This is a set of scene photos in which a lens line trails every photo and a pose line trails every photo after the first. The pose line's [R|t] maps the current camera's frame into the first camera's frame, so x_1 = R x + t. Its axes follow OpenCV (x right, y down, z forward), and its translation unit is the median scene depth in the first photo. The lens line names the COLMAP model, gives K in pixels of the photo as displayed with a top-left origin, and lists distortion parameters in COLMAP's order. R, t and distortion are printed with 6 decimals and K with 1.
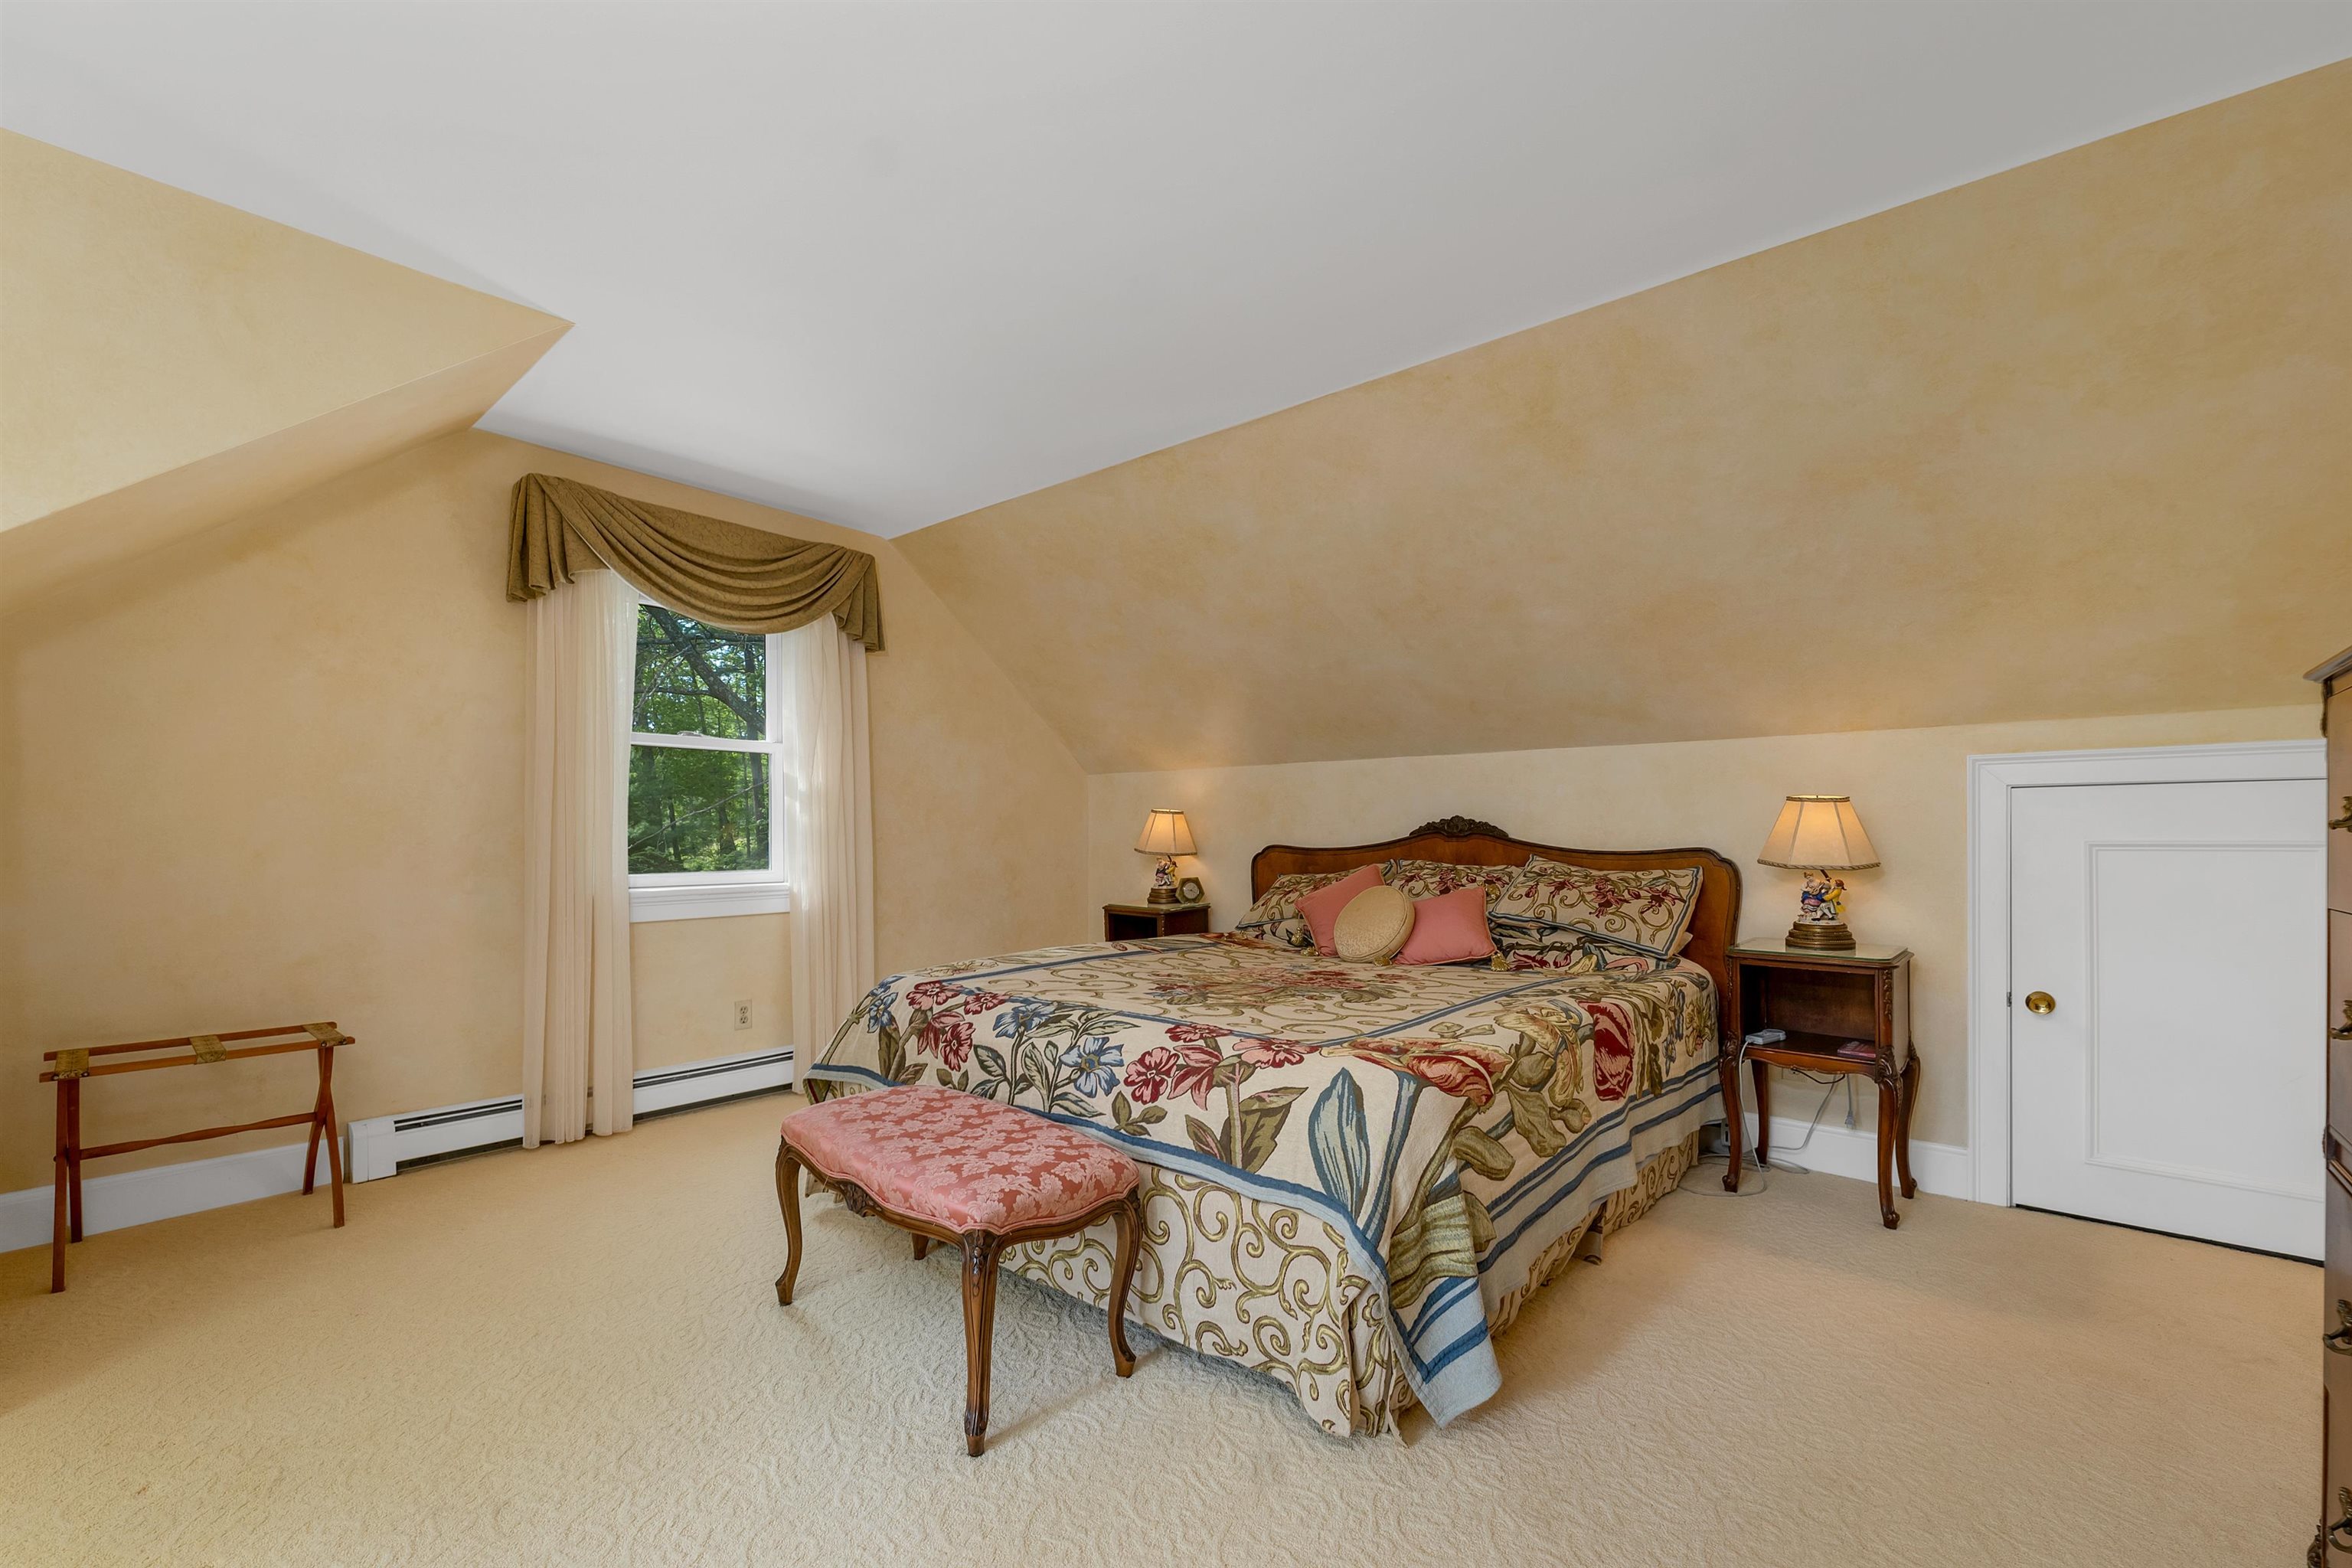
lens RADIAL K [[985.7, 0, 1169.6], [0, 985.7, 805.2], [0, 0, 1]] dist [0.001620, -0.000928]
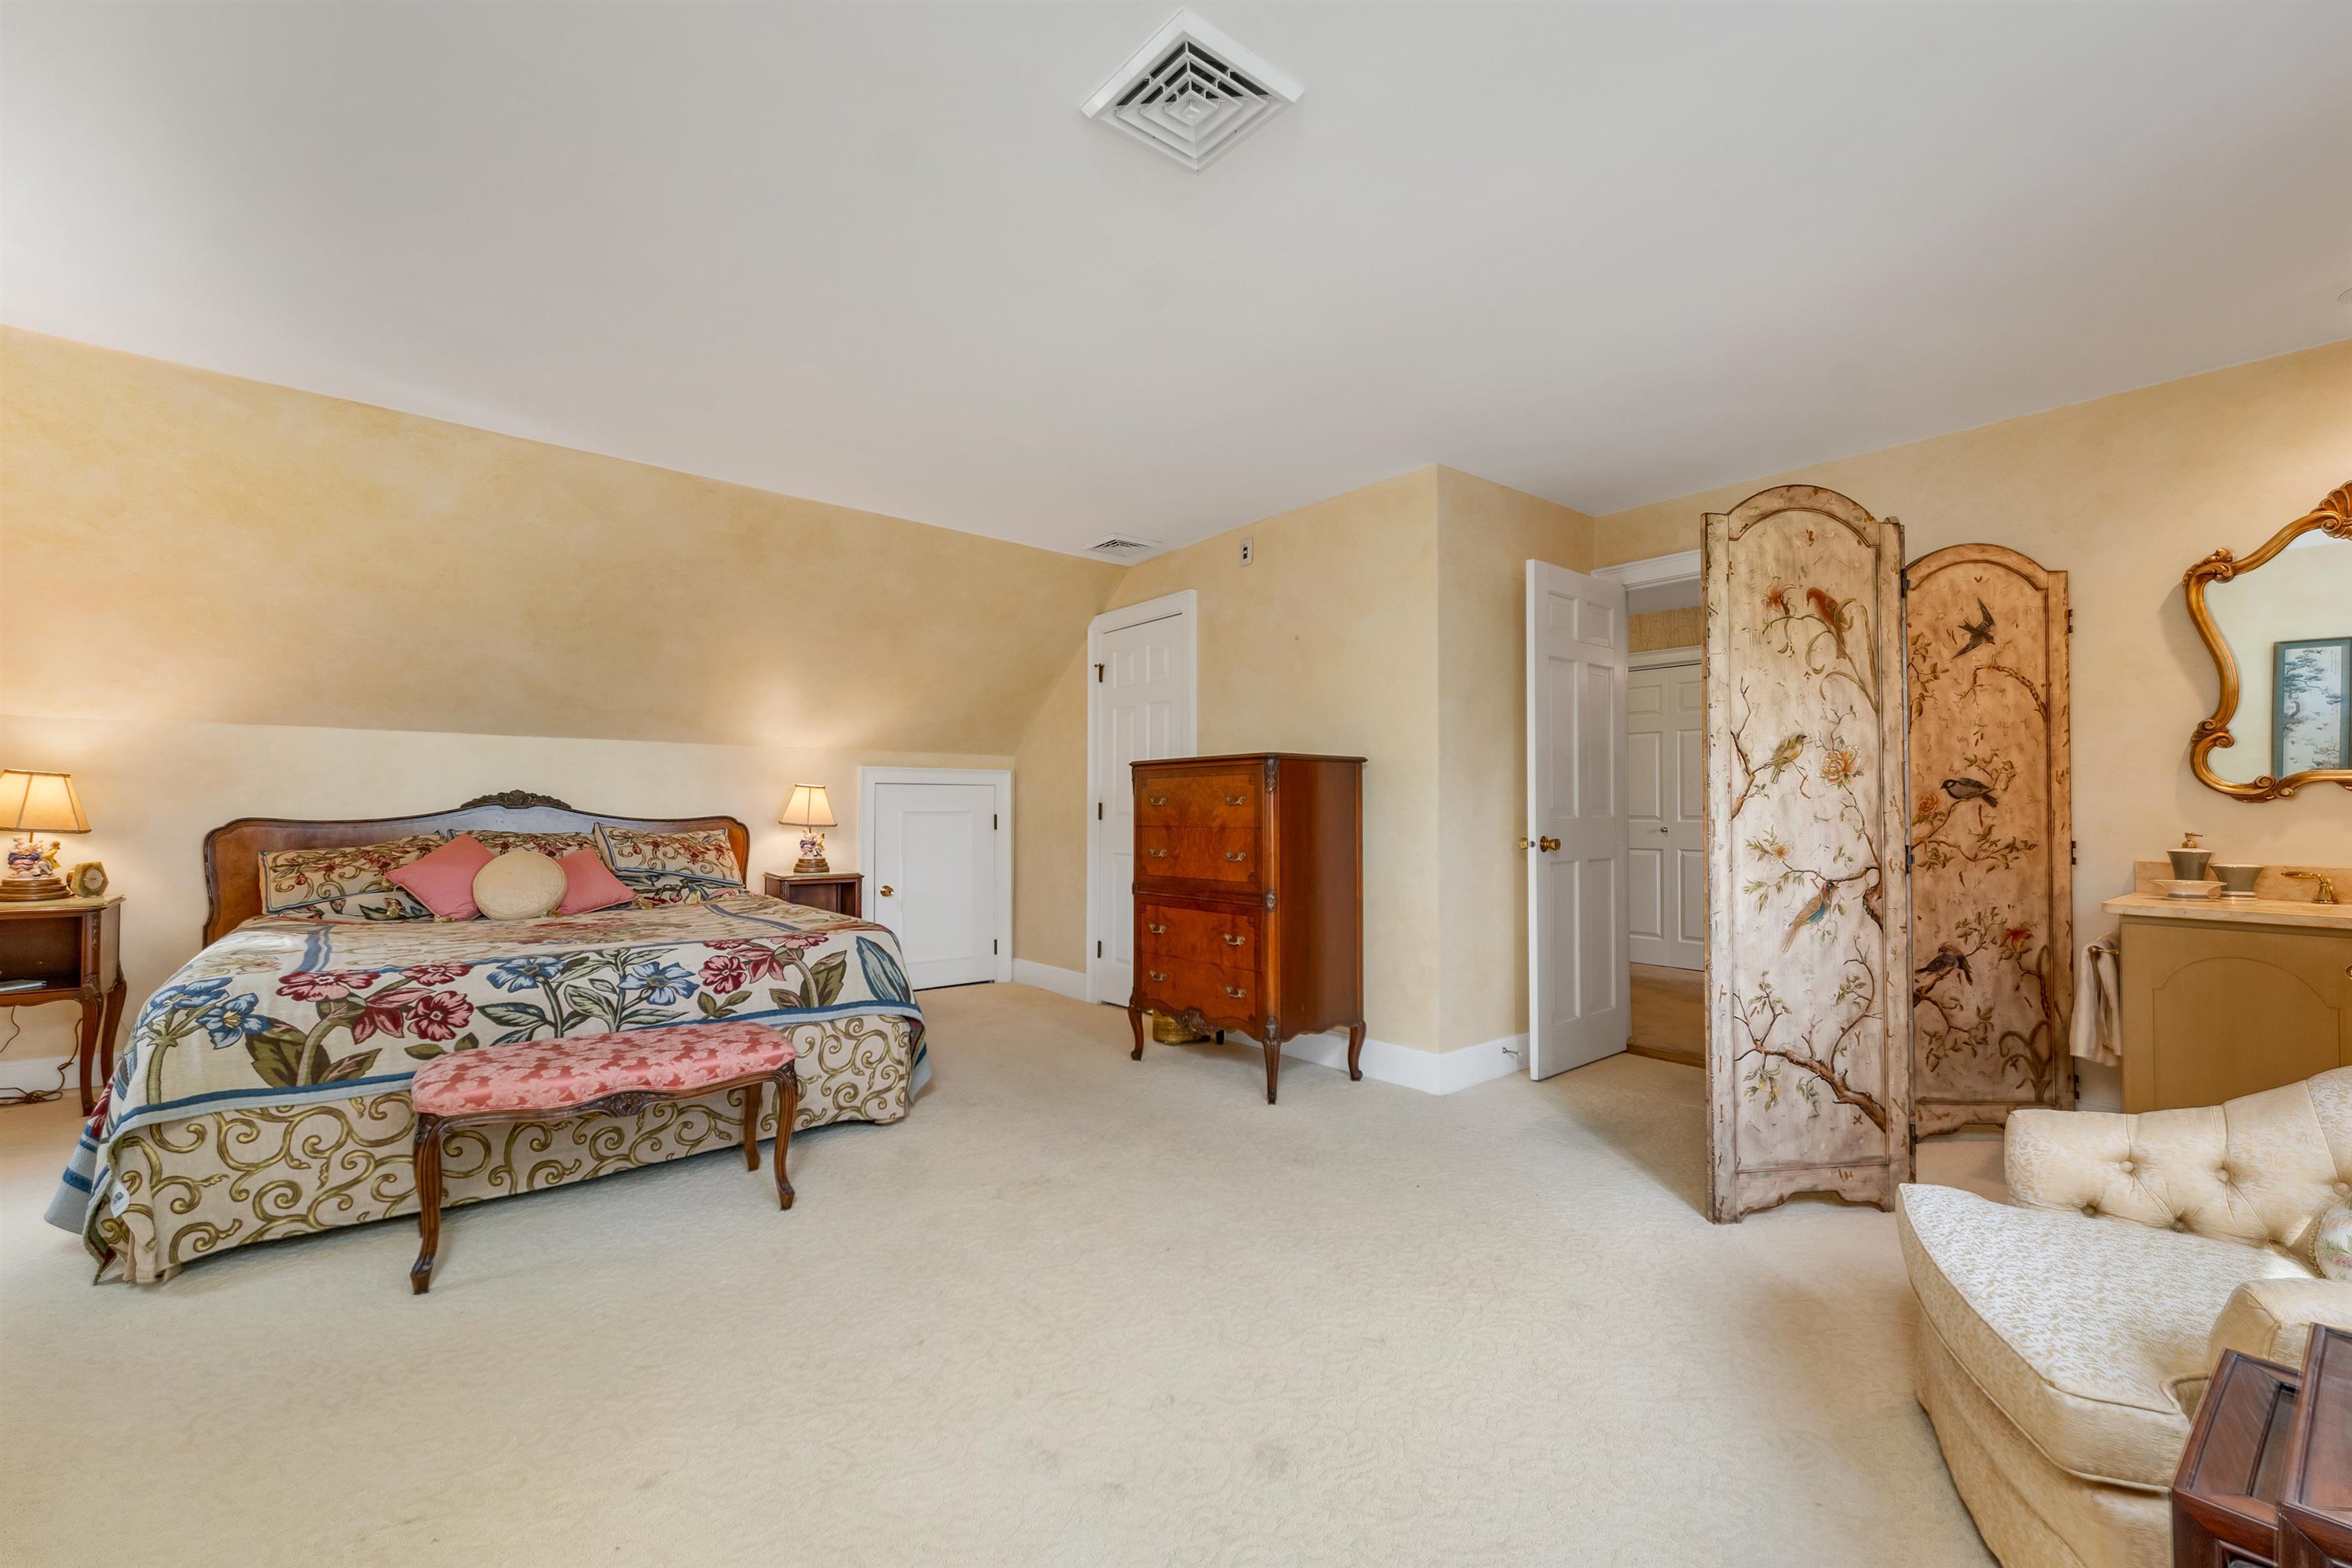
lens RADIAL K [[985.7, 0, 1165.2], [0, 985.7, 793.1], [0, 0, 1]] dist [0.001620, -0.000928]
pose [[0.158334, 0.018182, 0.987218, -1.175638], [-0.026283, 0.999554, -0.014194, 0.017795], [-0.987036, -0.023700, 0.158741, 0.145734]]
